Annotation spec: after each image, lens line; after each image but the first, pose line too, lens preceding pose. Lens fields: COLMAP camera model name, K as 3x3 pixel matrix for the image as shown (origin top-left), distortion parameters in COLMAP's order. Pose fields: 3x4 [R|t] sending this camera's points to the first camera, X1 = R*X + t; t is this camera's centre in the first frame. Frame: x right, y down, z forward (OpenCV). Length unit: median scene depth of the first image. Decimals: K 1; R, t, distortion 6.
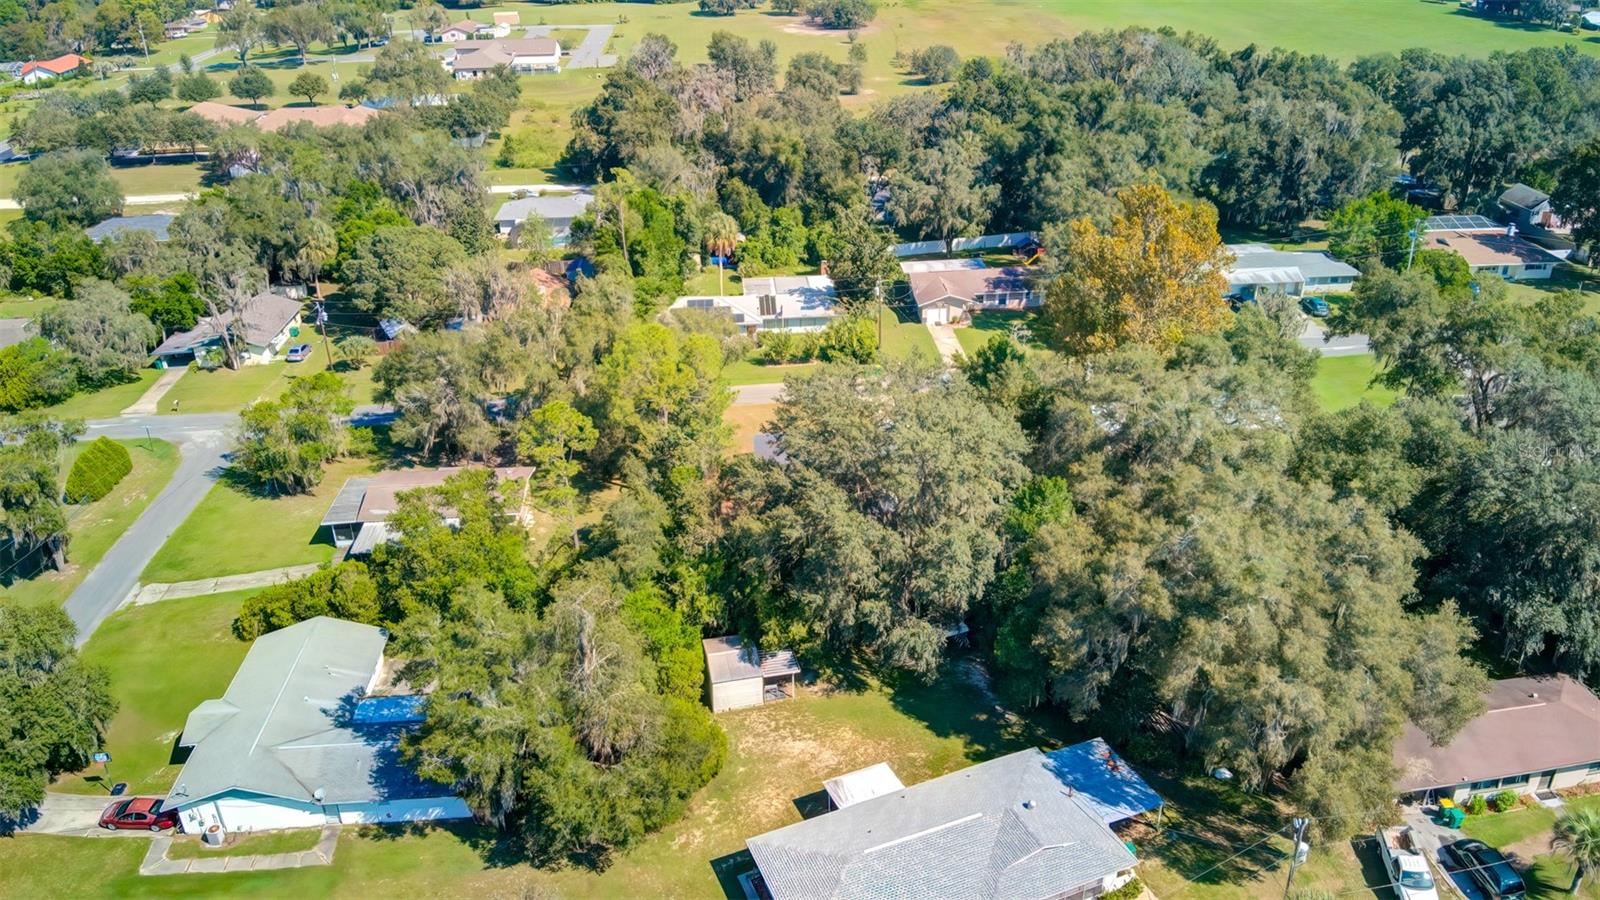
lens RADIAL K [[1156.9, 0, 793.4], [0, 1156.9, 447.8], [0, 0, 1]] dist [0.136596, -0.241541]
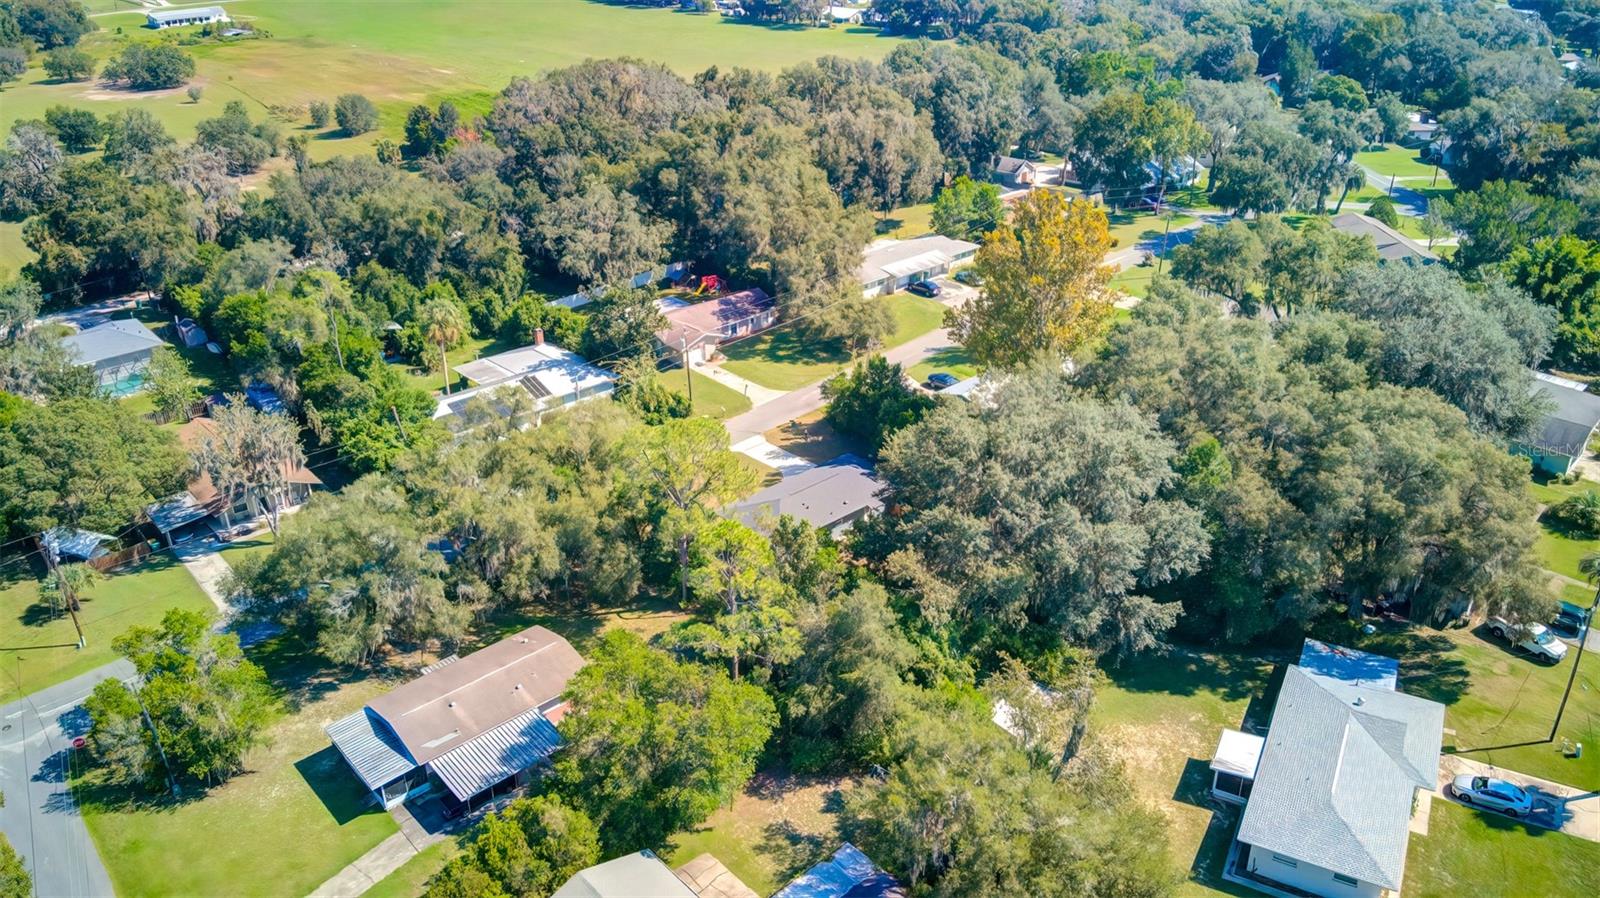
lens RADIAL K [[1156.9, 0, 793.4], [0, 1156.9, 446.8], [0, 0, 1]] dist [0.136596, -0.241541]
pose [[0.780940, -0.268312, 0.564040, -0.383566], [0.280358, 0.957532, 0.067327, -0.082398], [-0.558151, 0.105554, 0.822998, 0.143444]]
